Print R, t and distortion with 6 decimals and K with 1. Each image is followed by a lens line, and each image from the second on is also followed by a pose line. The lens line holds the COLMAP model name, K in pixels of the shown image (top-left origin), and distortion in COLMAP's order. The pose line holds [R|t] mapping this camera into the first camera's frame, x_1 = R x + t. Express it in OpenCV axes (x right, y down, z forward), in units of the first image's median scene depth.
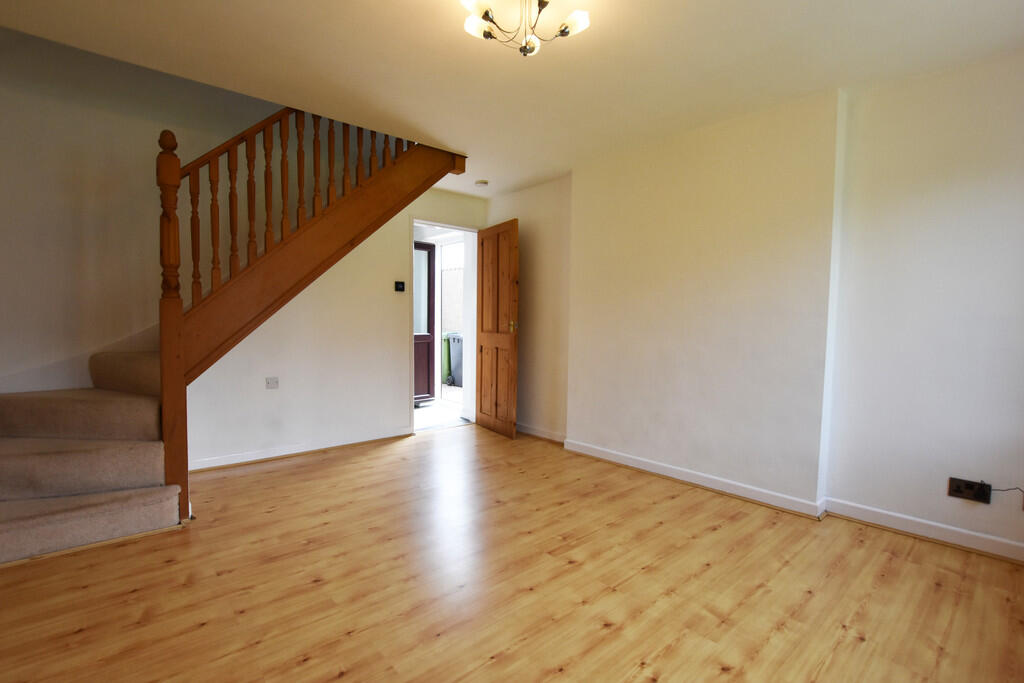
lens RADIAL K [[471.9, 0, 512.0], [0, 471.9, 341.5], [0, 0, 1]] dist [0.000670, 0.000093]
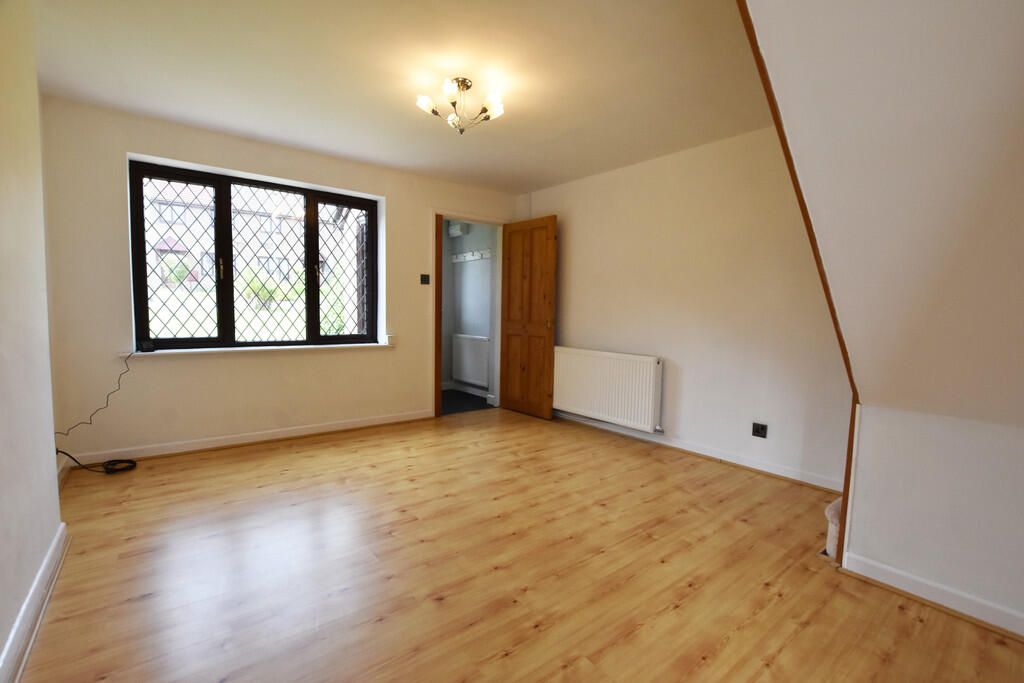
lens RADIAL K [[450.1, 0, 514.4], [0, 450.1, 351.4], [0, 0, 1]] dist [-0.022482, -0.000107]
pose [[-0.998215, -0.032345, 0.050211, -0.214145], [-0.025512, 0.991028, 0.131199, -0.088719], [-0.054004, 0.129684, -0.990084, 2.246984]]
